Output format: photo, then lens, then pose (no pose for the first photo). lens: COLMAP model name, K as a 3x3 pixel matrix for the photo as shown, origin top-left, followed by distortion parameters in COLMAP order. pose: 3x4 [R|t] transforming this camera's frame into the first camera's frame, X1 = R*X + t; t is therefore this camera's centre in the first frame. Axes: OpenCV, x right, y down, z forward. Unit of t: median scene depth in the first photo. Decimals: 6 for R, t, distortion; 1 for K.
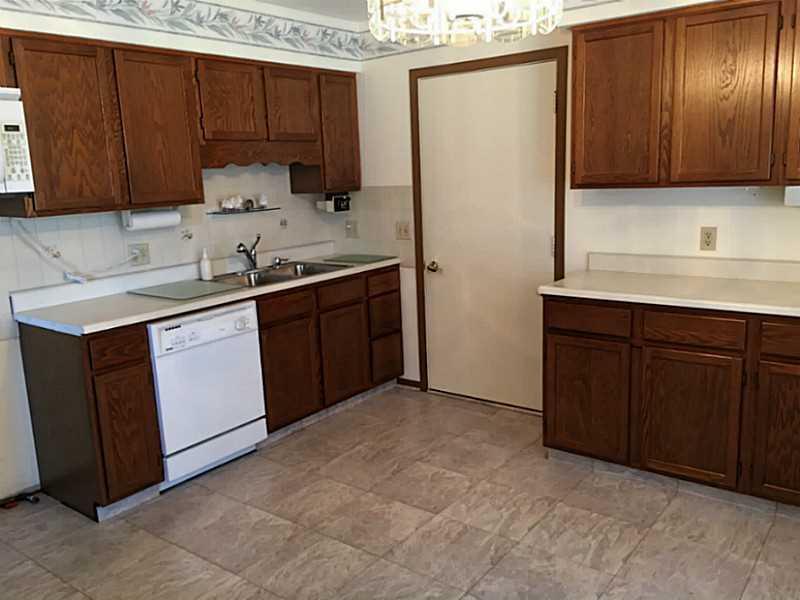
lens RADIAL K [[672.3, 0, 397.7], [0, 672.3, 296.9], [0, 0, 1]] dist [0.060442, -0.073869]
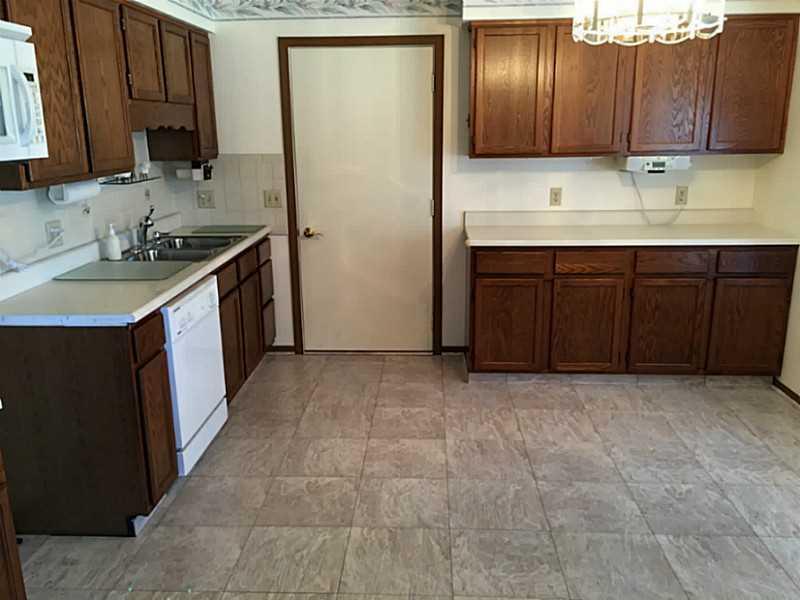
lens RADIAL K [[672.3, 0, 401.7], [0, 672.3, 299.0], [0, 0, 1]] dist [0.060442, -0.073869]
pose [[0.823597, -0.110975, 0.556213, -0.543779], [0.085549, 0.993758, 0.071598, -0.006821], [-0.560687, -0.011384, 0.827950, 0.071953]]
